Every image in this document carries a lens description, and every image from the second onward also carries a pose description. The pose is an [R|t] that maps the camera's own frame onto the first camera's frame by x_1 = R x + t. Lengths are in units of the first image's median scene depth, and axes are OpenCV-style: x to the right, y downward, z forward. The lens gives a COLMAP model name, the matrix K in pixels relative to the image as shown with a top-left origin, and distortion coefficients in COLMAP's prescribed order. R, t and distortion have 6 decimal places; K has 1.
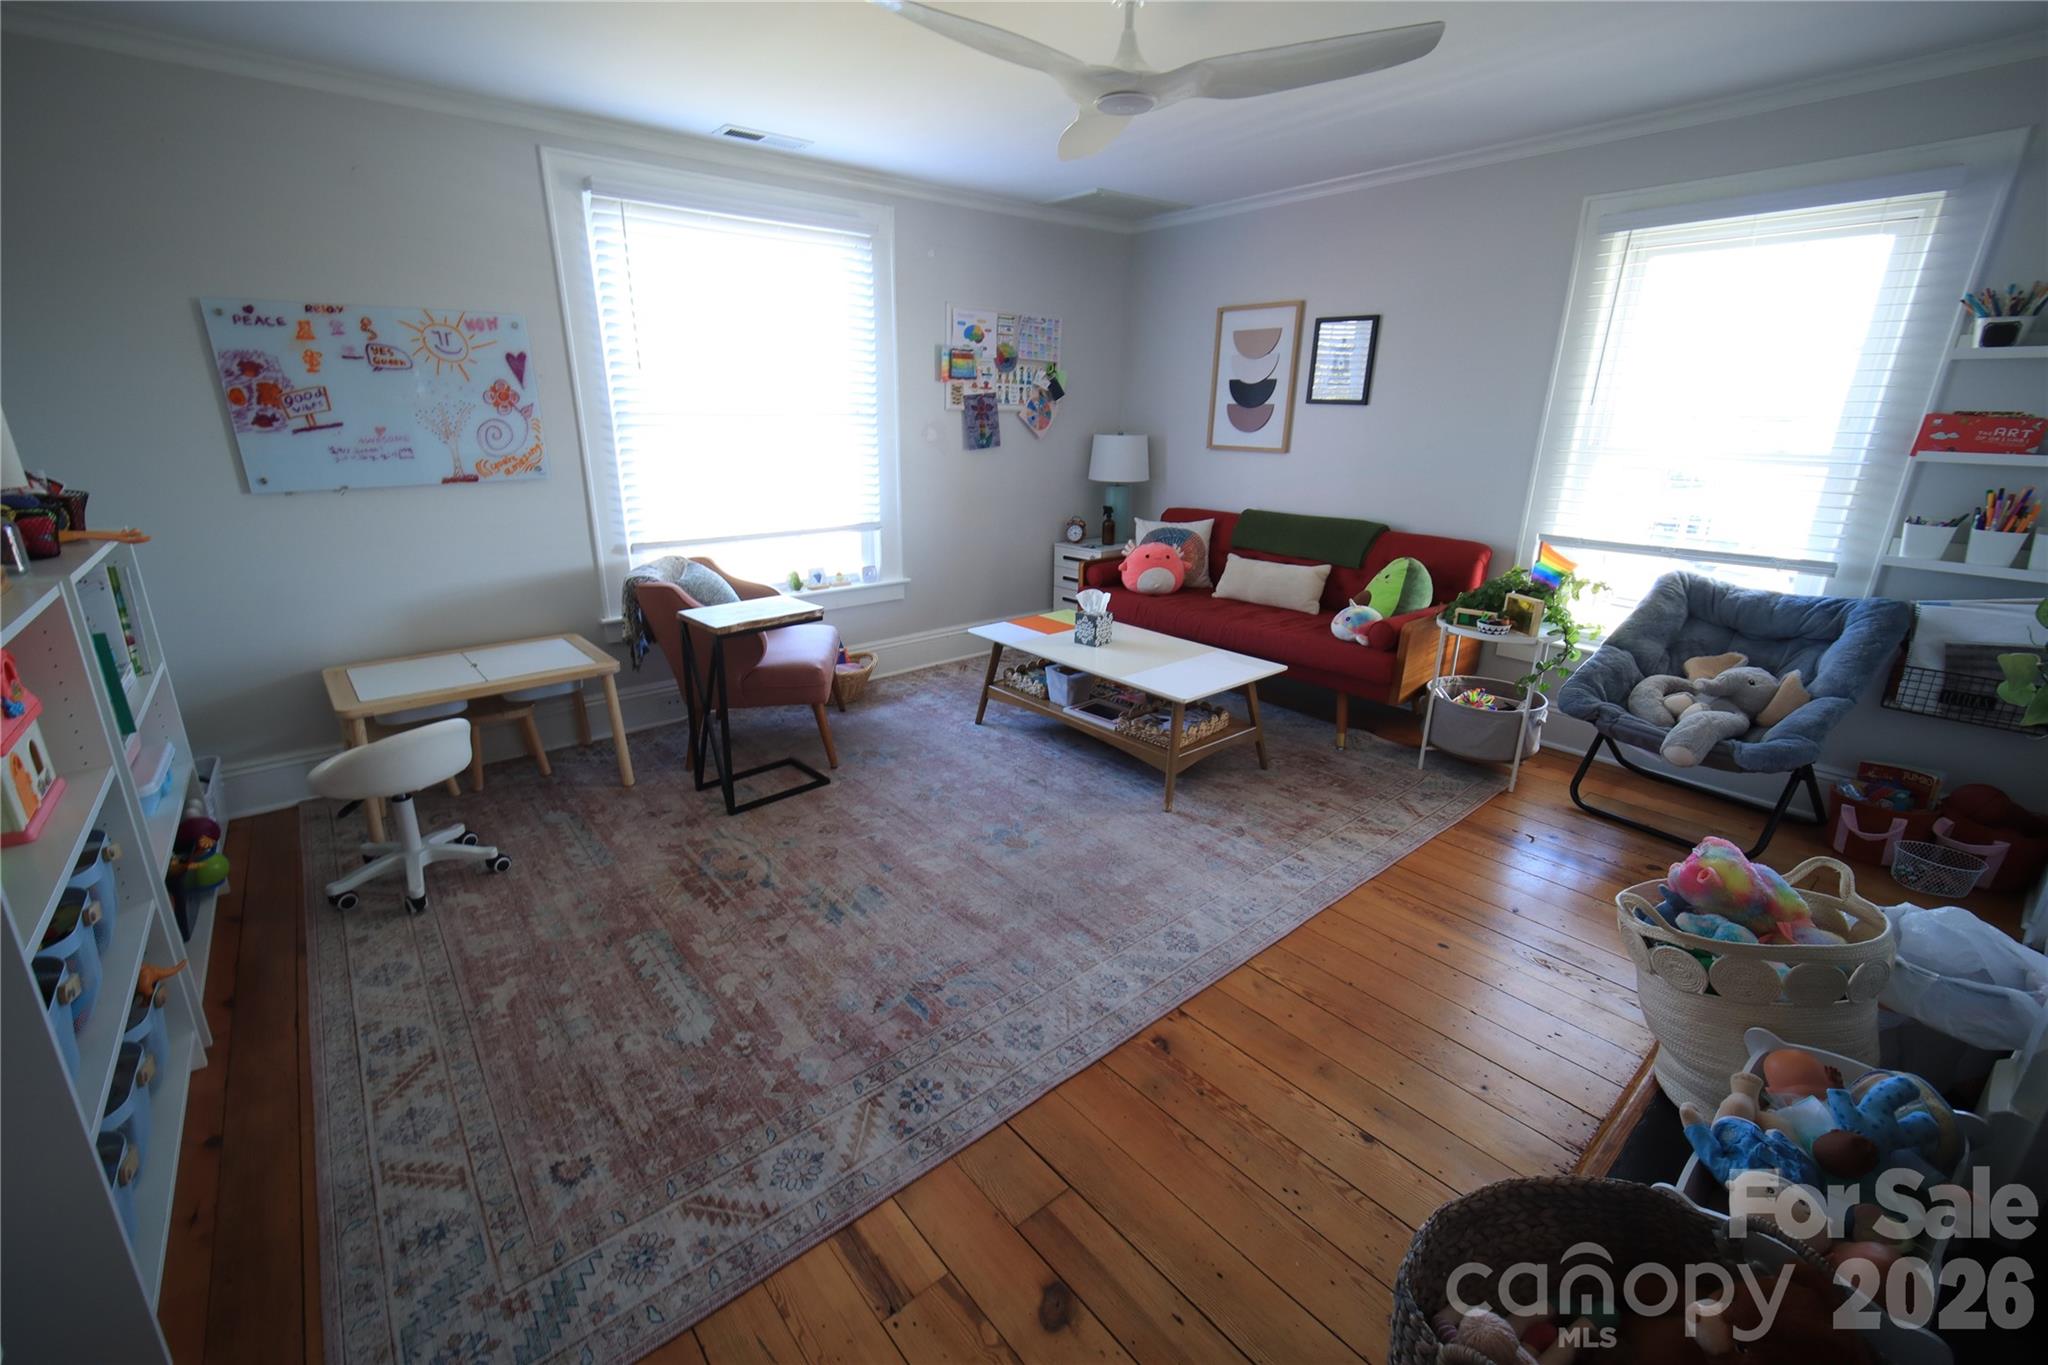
lens RADIAL K [[846.6, 0, 1009.2], [0, 846.6, 678.5], [0, 0, 1]] dist [-0.004523, -0.001048]
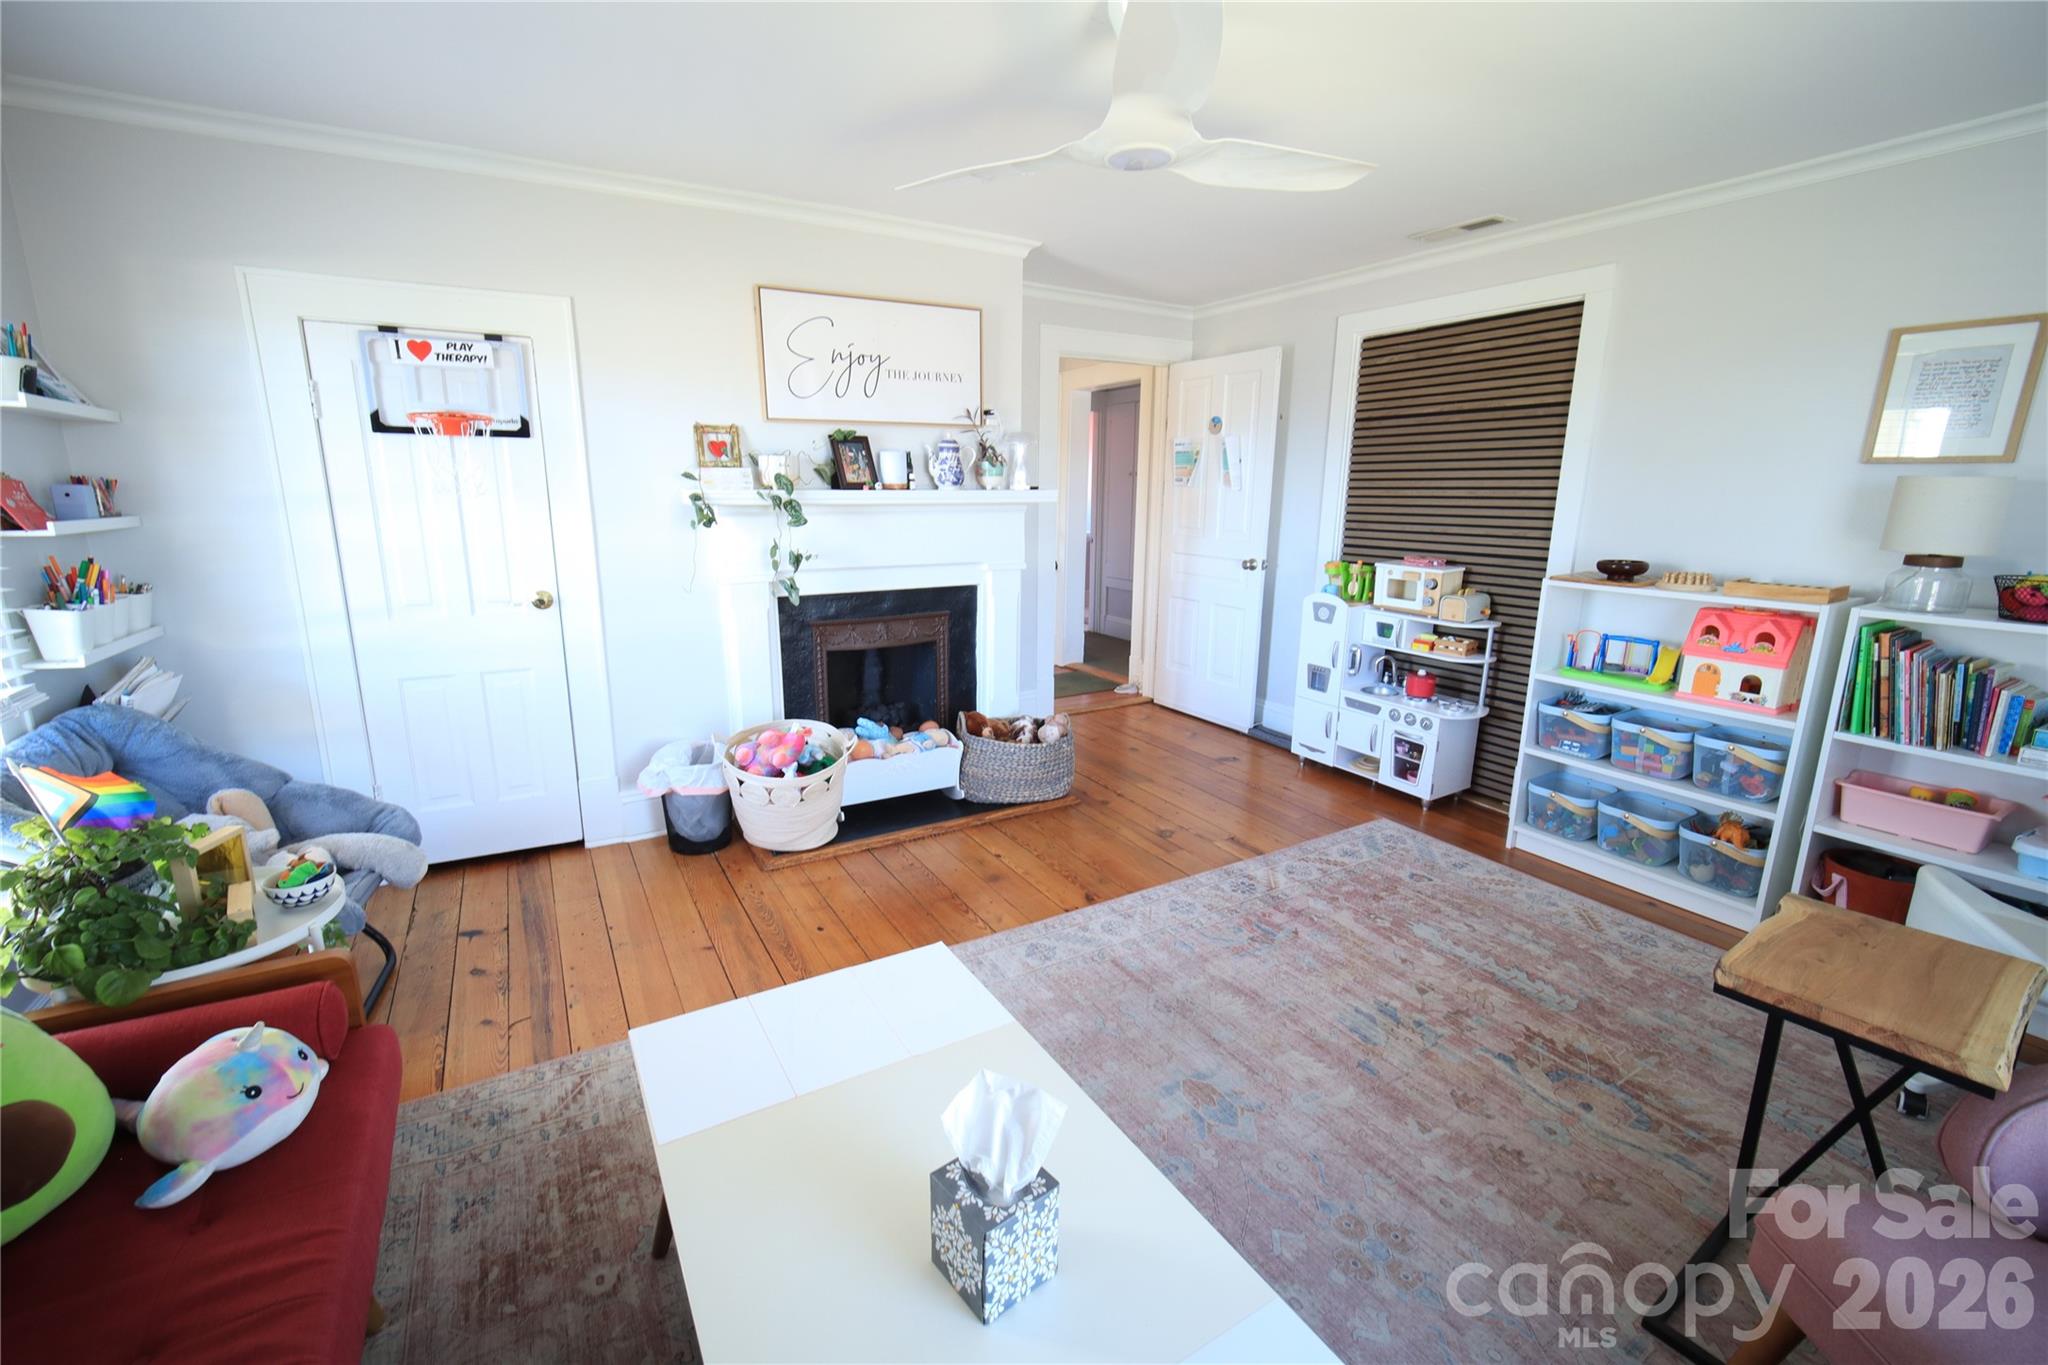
lens RADIAL K [[846.6, 0, 1009.2], [0, 846.6, 678.5], [0, 0, 1]] dist [-0.004523, -0.001048]
pose [[-0.986664, -0.052109, 0.154206, 0.099544], [0.033793, 0.861152, 0.507222, -0.619100], [-0.159226, 0.505669, -0.847907, 1.929976]]
